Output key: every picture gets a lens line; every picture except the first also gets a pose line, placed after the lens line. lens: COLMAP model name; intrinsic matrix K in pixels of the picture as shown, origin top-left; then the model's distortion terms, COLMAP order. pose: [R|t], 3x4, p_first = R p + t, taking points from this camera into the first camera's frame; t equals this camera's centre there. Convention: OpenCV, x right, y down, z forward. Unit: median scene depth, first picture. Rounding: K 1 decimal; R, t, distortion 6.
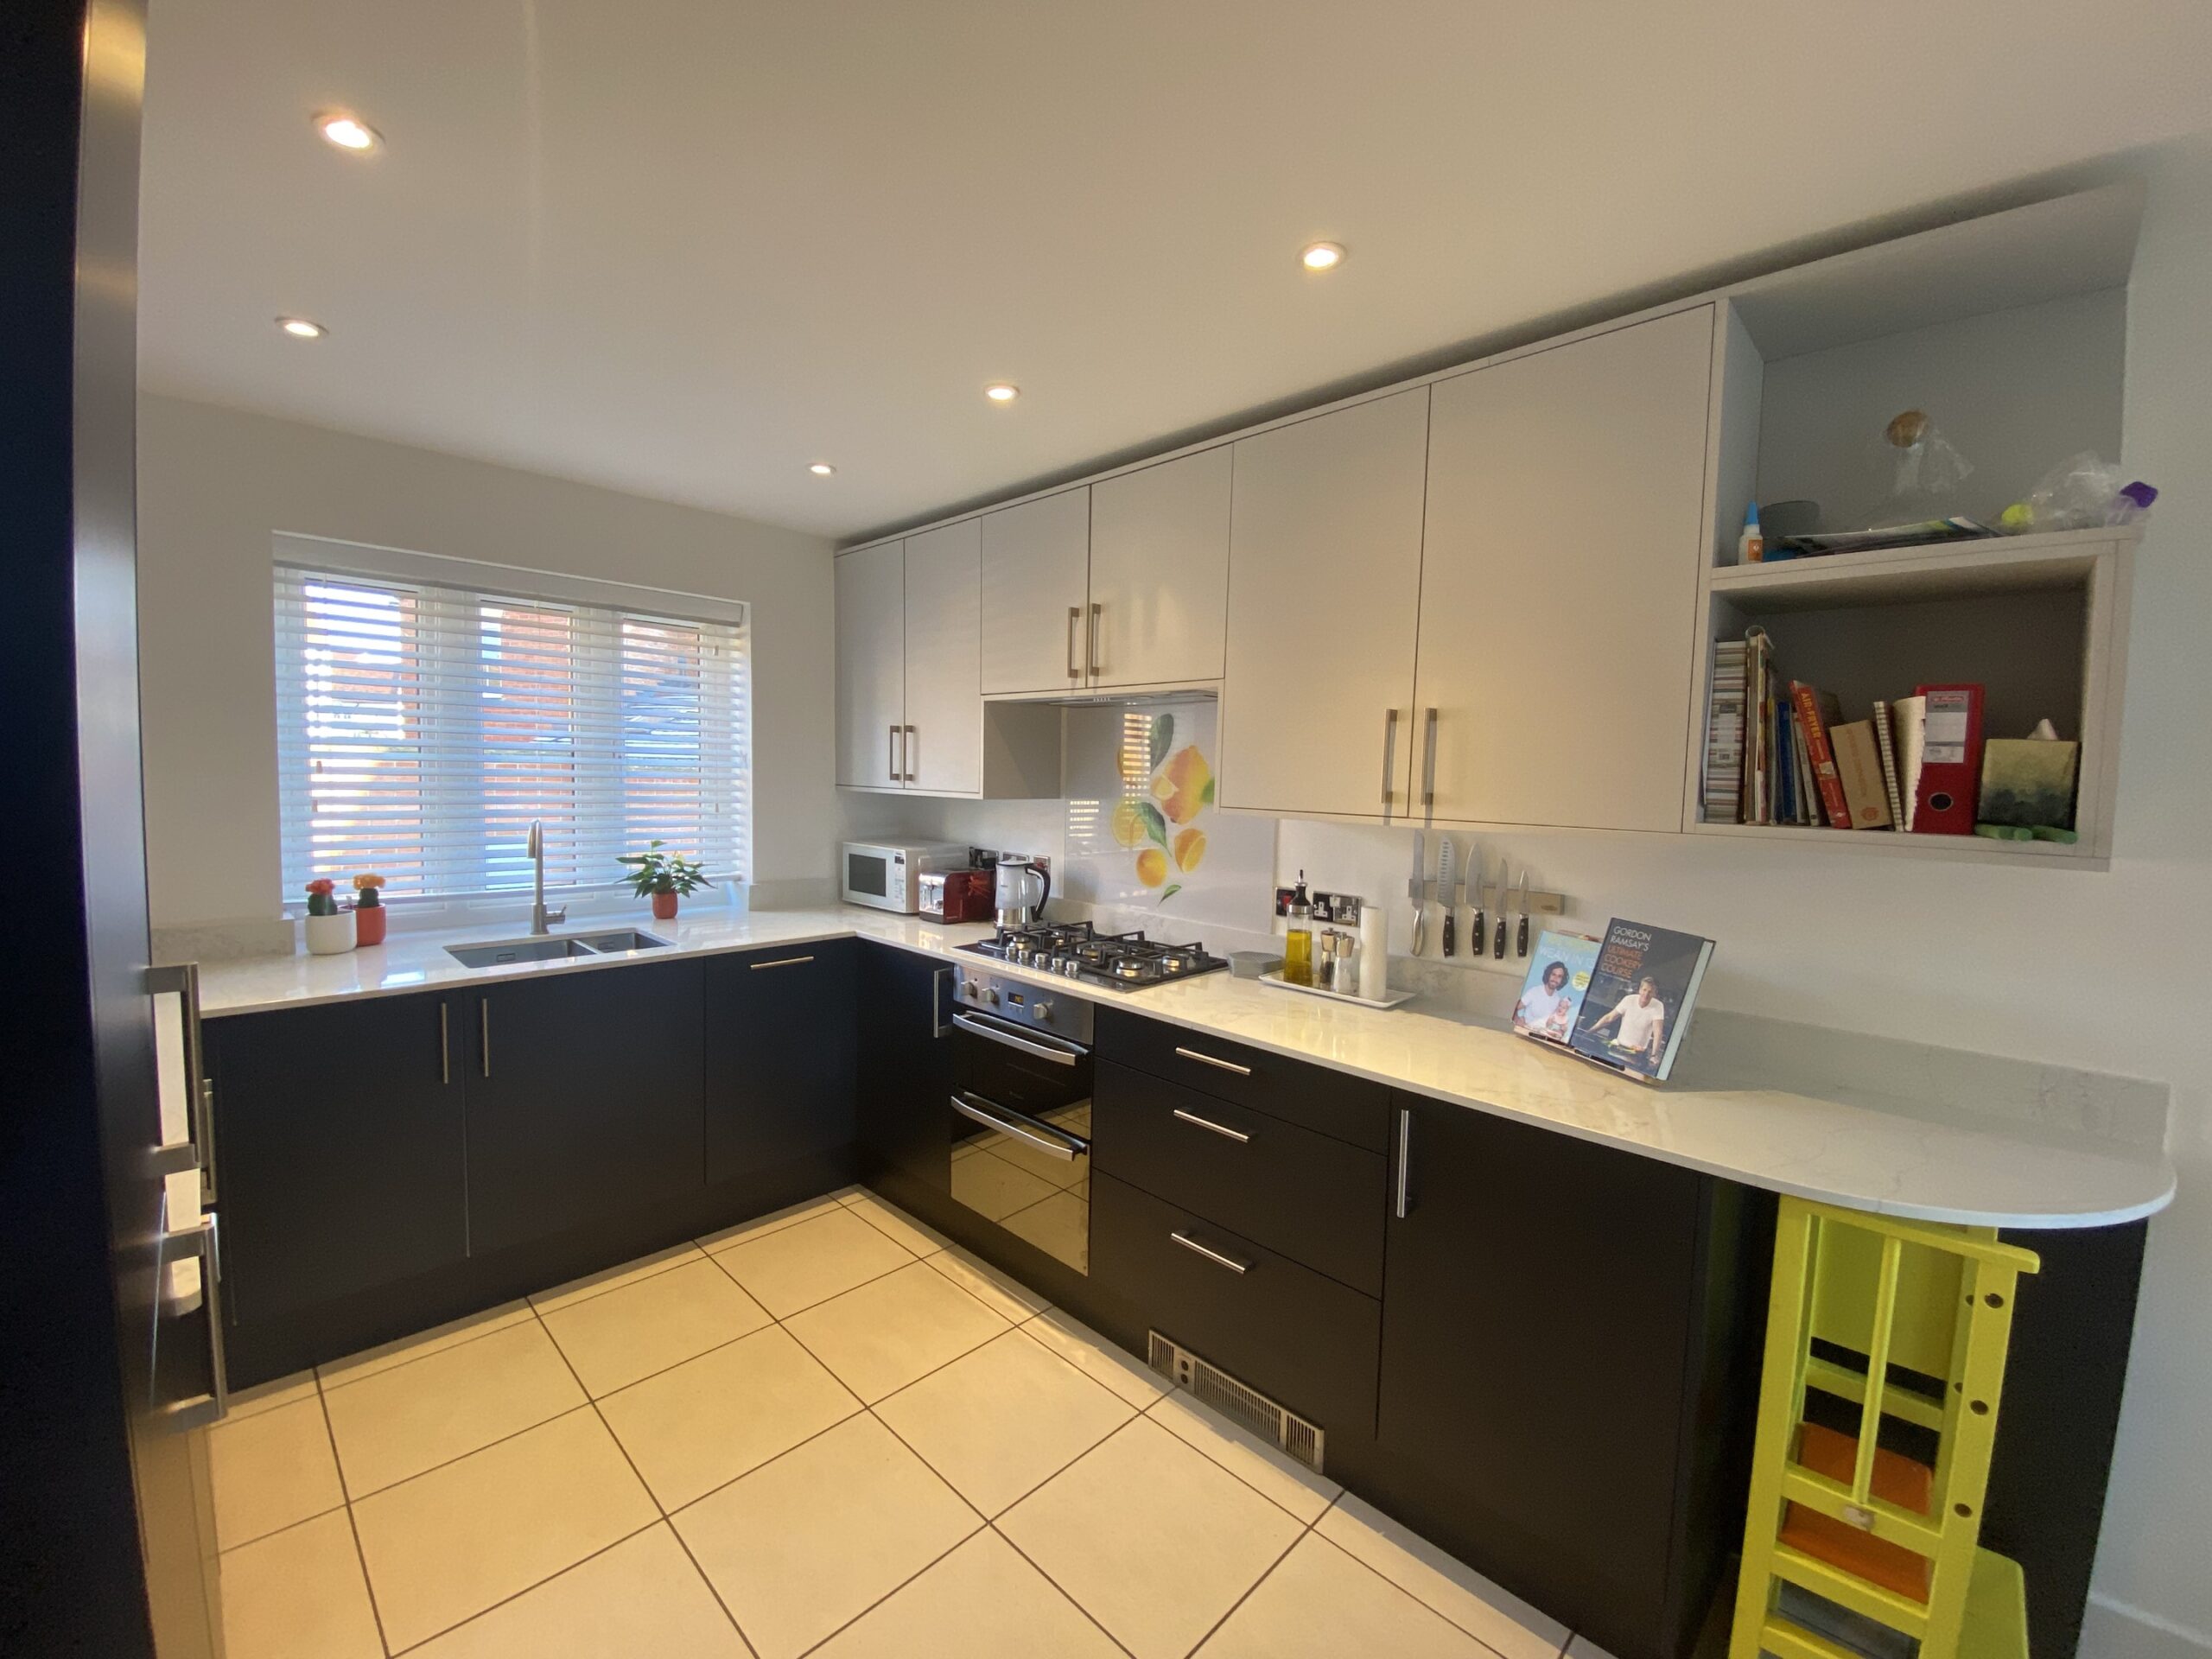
lens RADIAL K [[902.2, 0, 1138.9], [0, 902.2, 823.7], [0, 0, 1]] dist [0.052866, -0.043742]
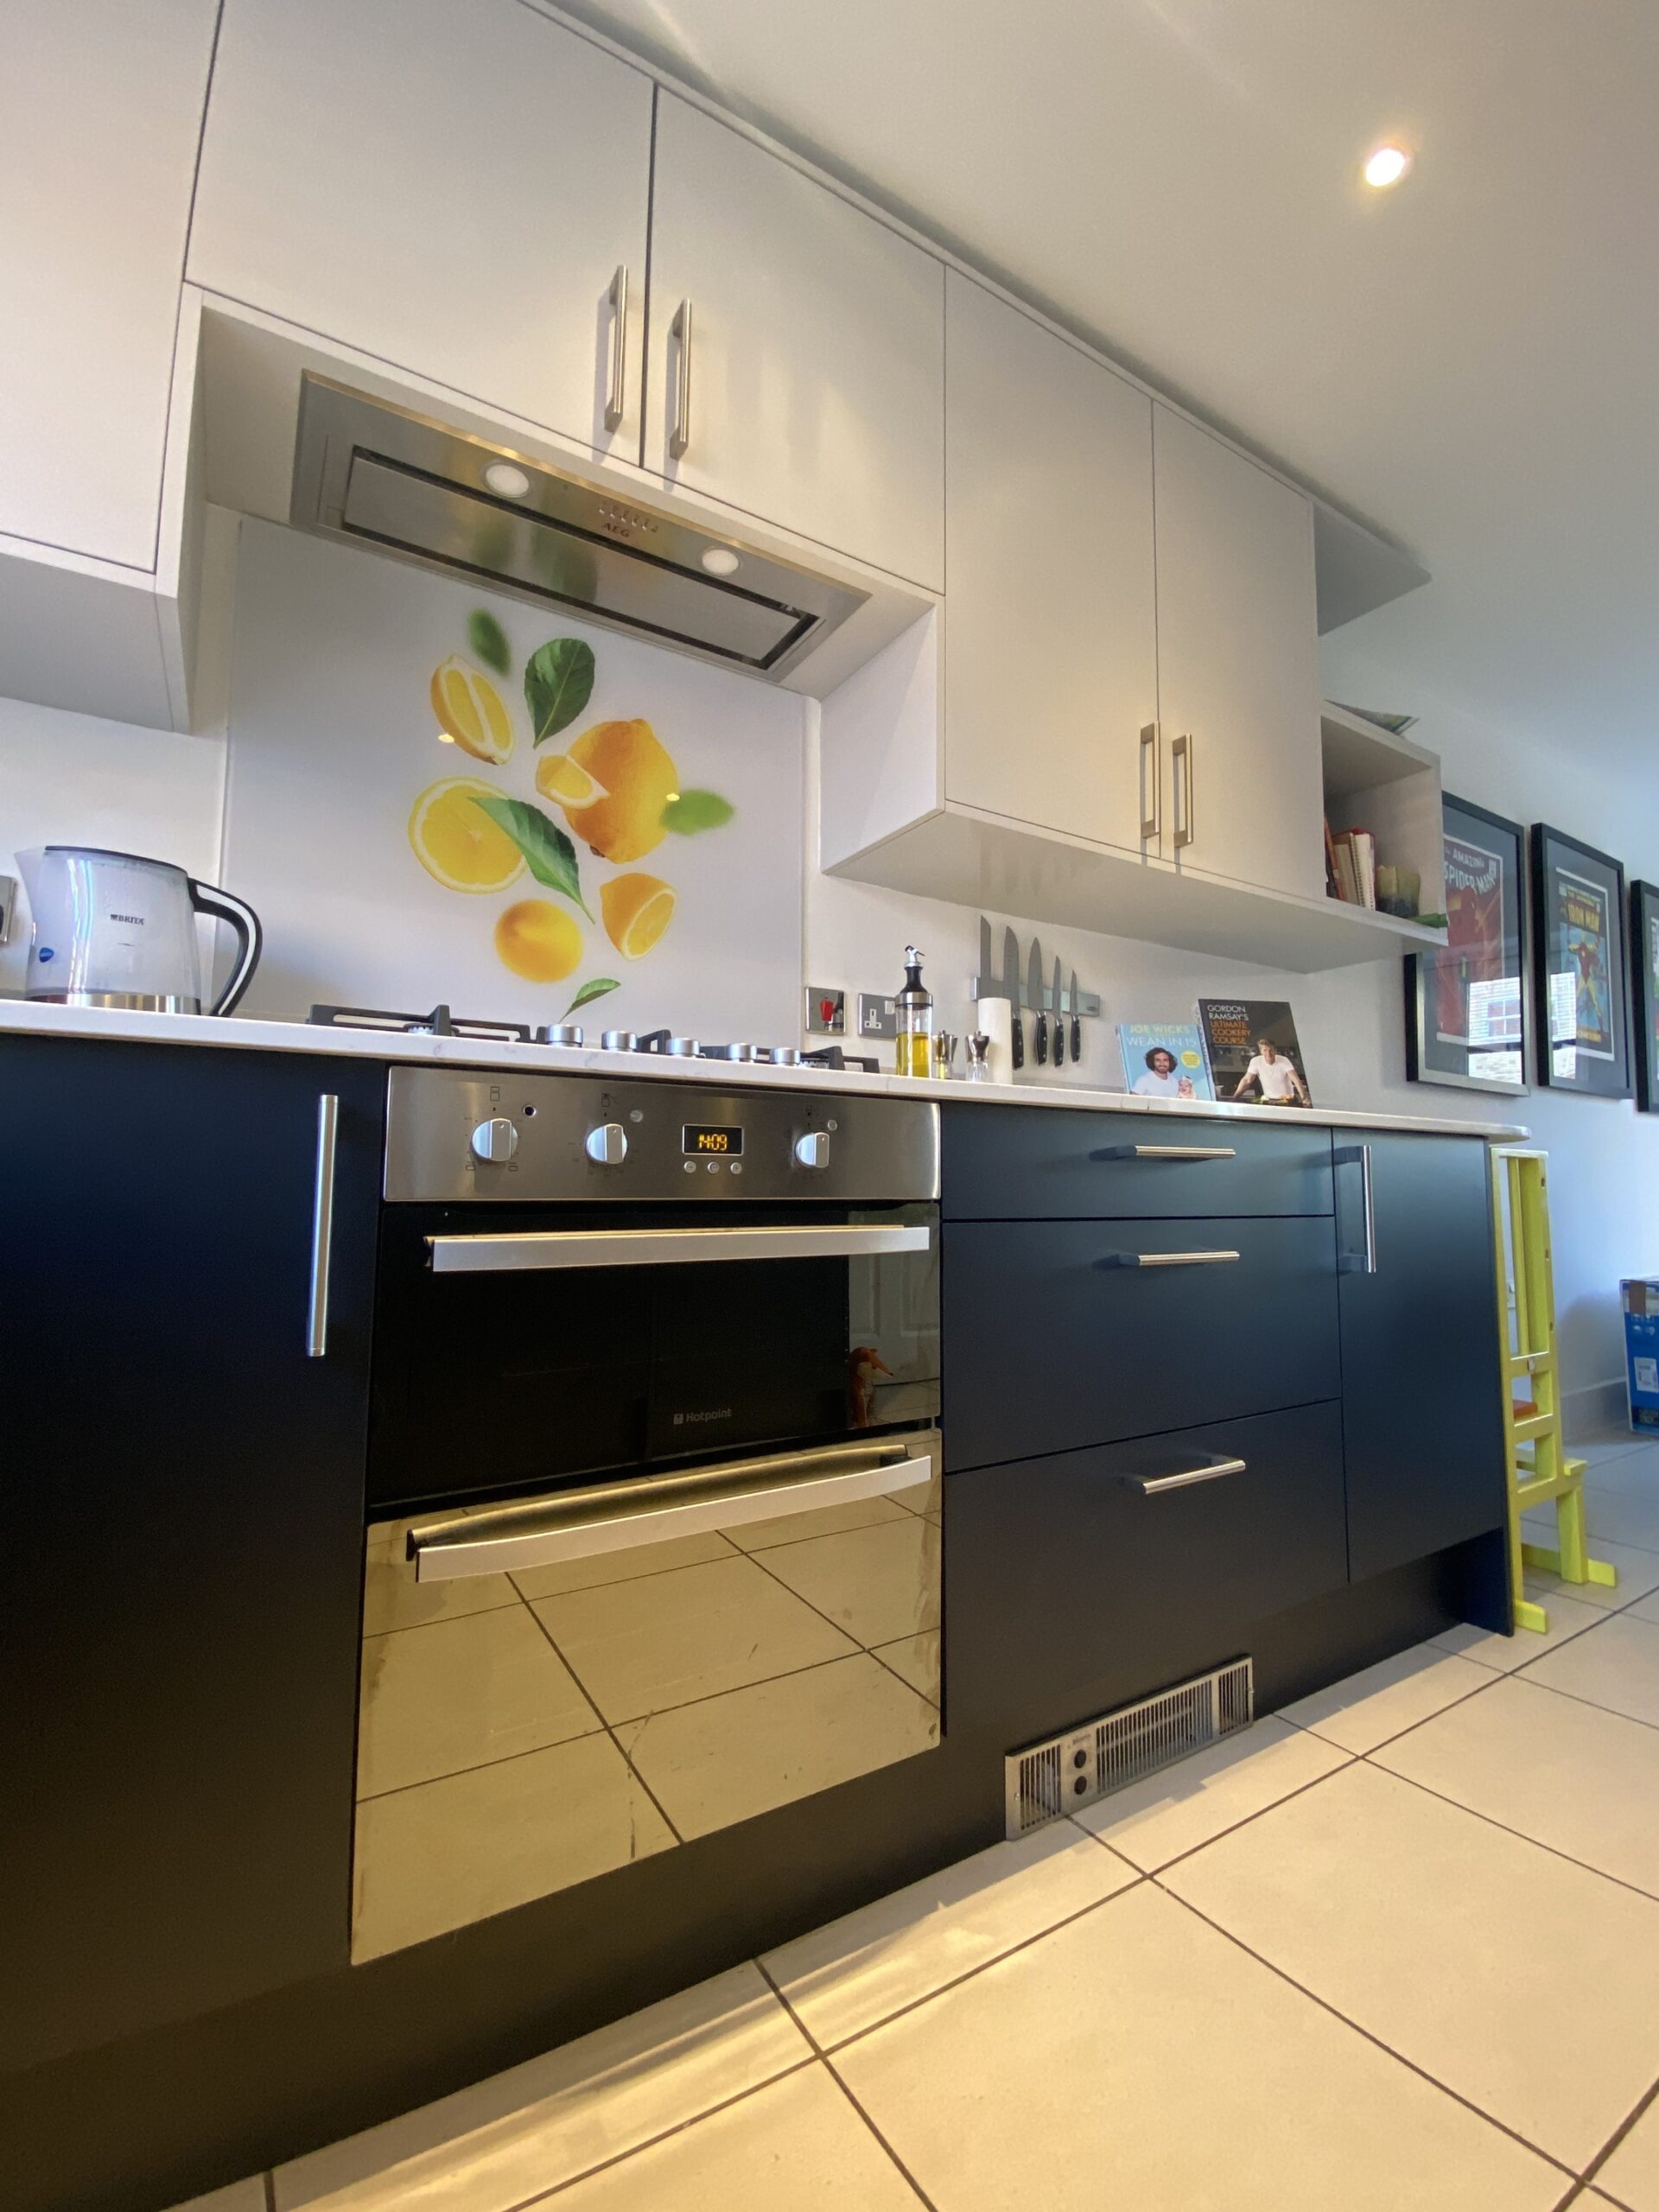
lens RADIAL K [[902.2, 0, 829.5], [0, 902.2, 1106.0], [0, 0, 1]] dist [0.052866, -0.043742]
pose [[0.276703, 0.046728, 0.959819, -0.517263], [0.055746, 0.996354, -0.064578, 0.226798], [-0.959337, 0.071375, 0.273090, 0.940836]]
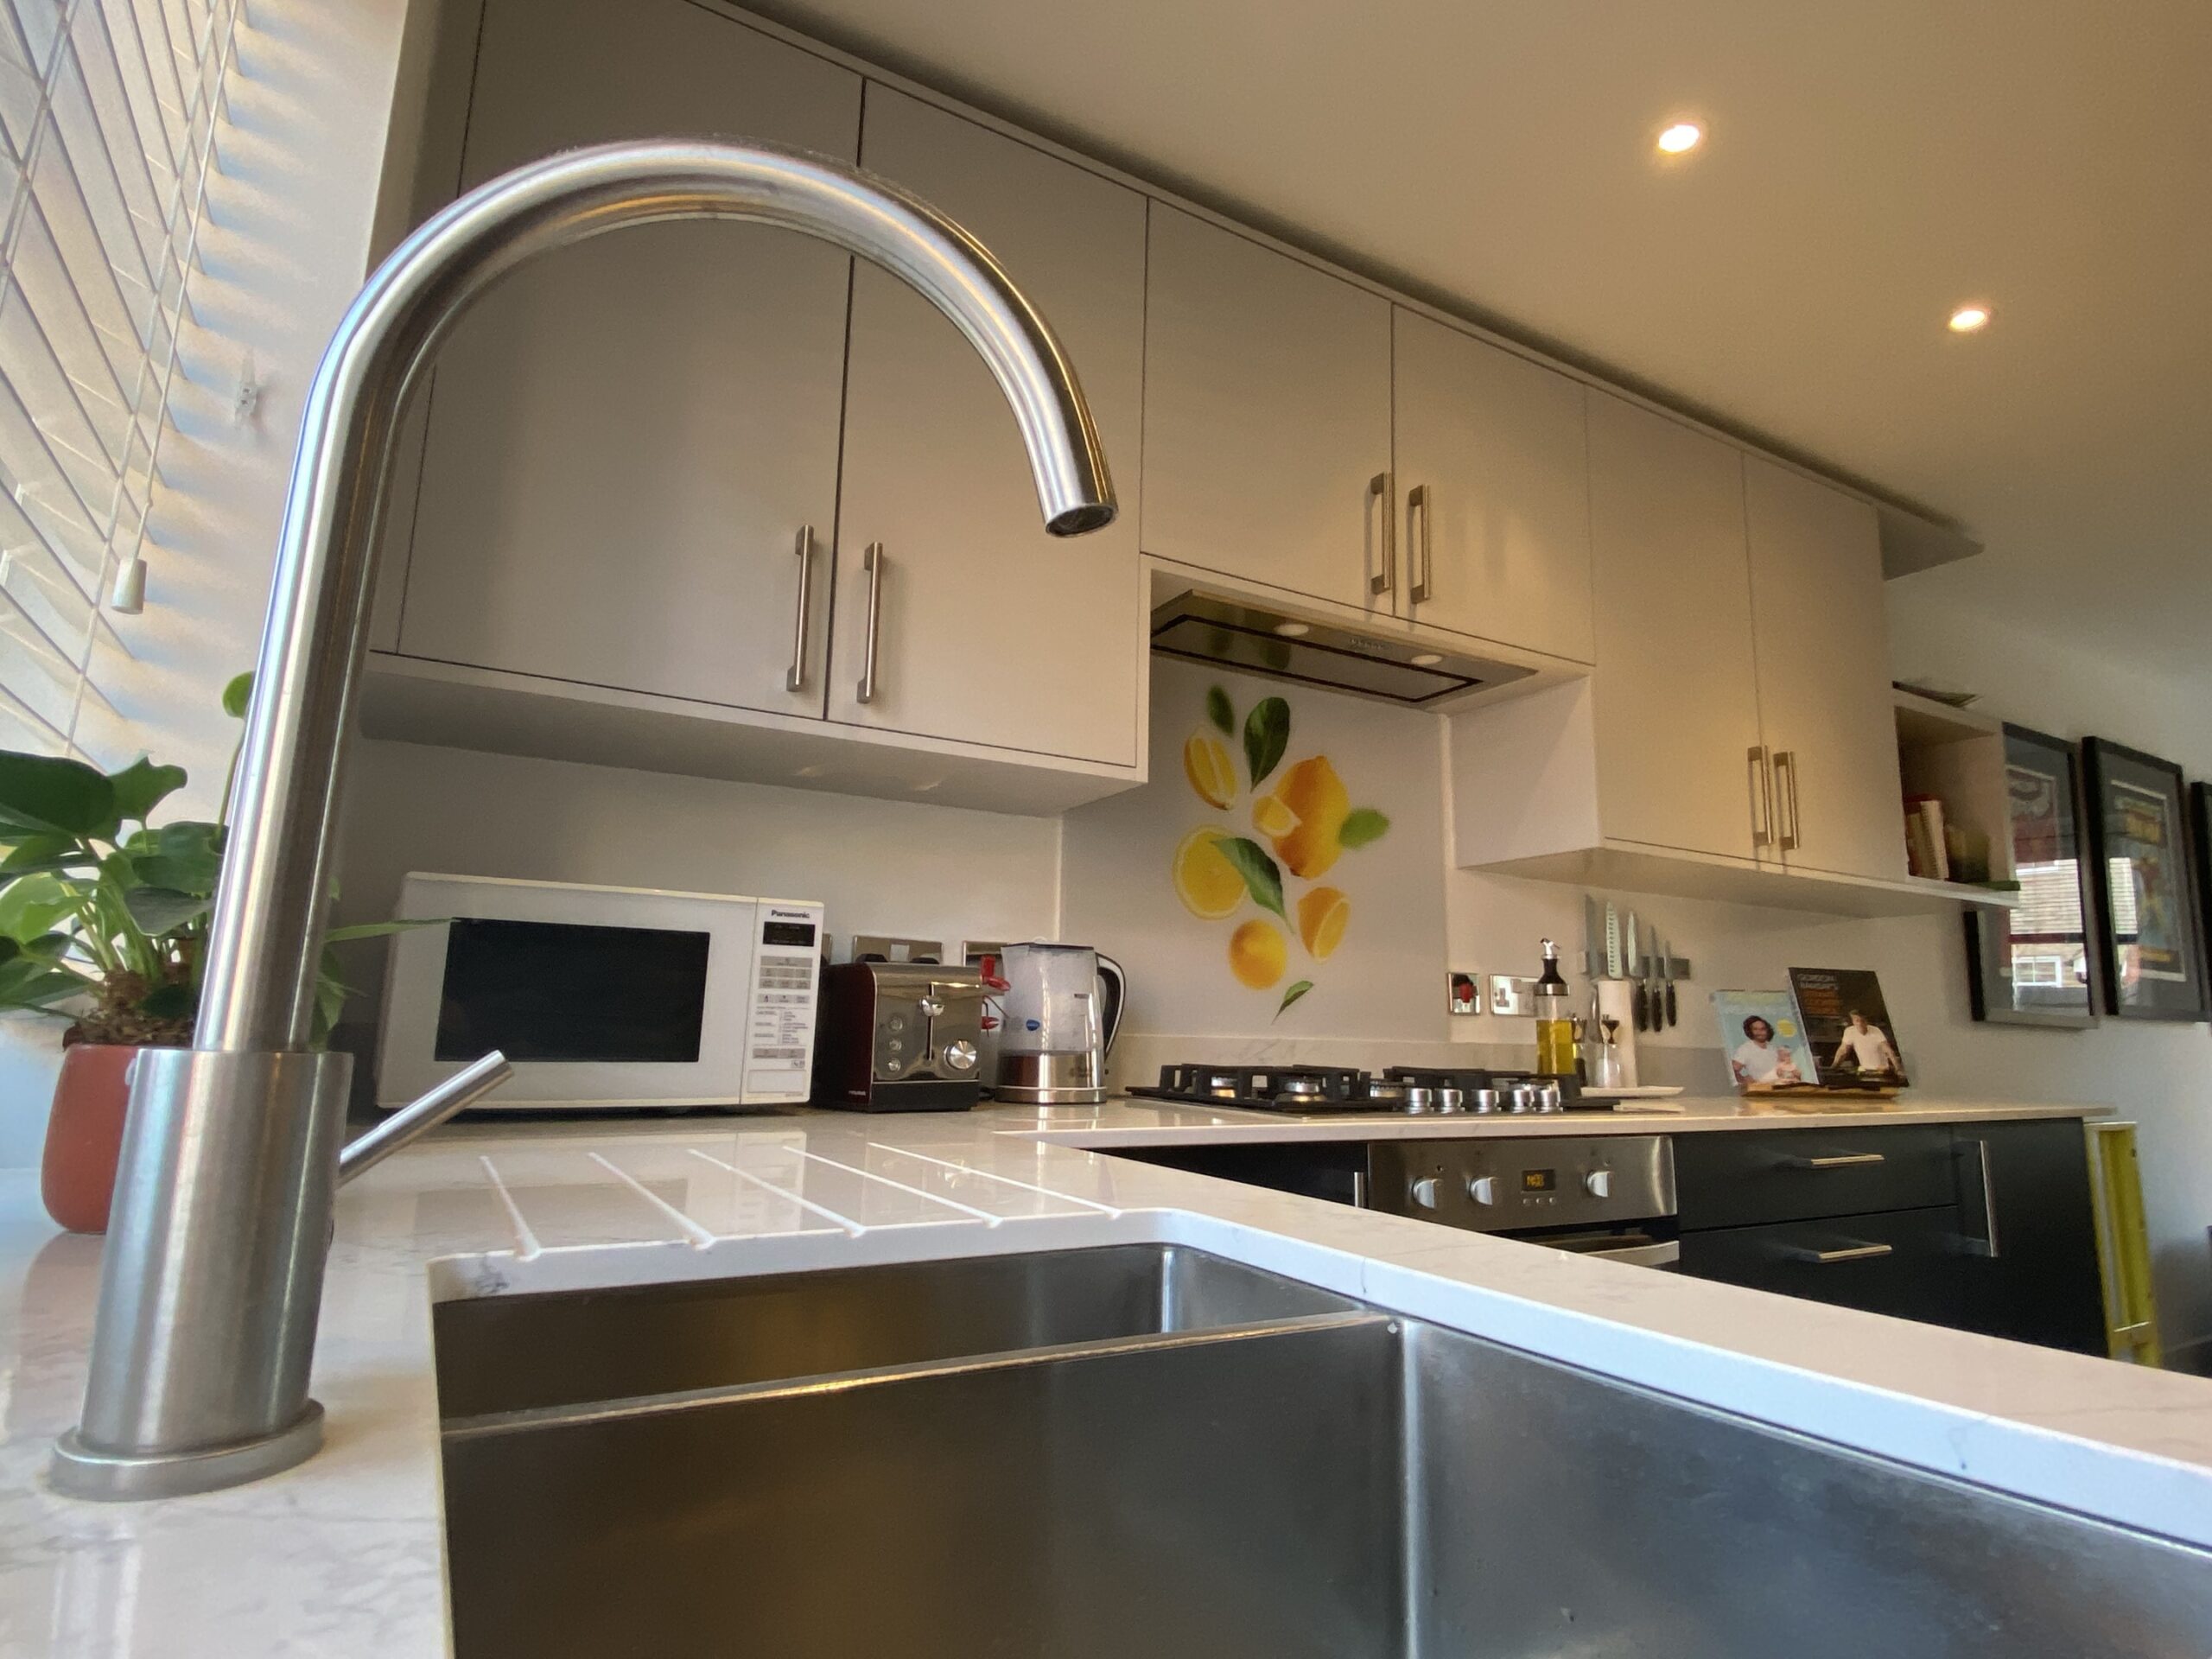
lens RADIAL K [[1138.0, 0, 1106.0], [0, 1138.0, 829.5], [0, 0, 1]] dist [0.003594, -0.017460]
pose [[0.323368, 0.140162, 0.935835, -0.894881], [0.038129, 0.986236, -0.160885, 0.106881], [-0.945505, 0.087707, 0.313573, 1.111276]]
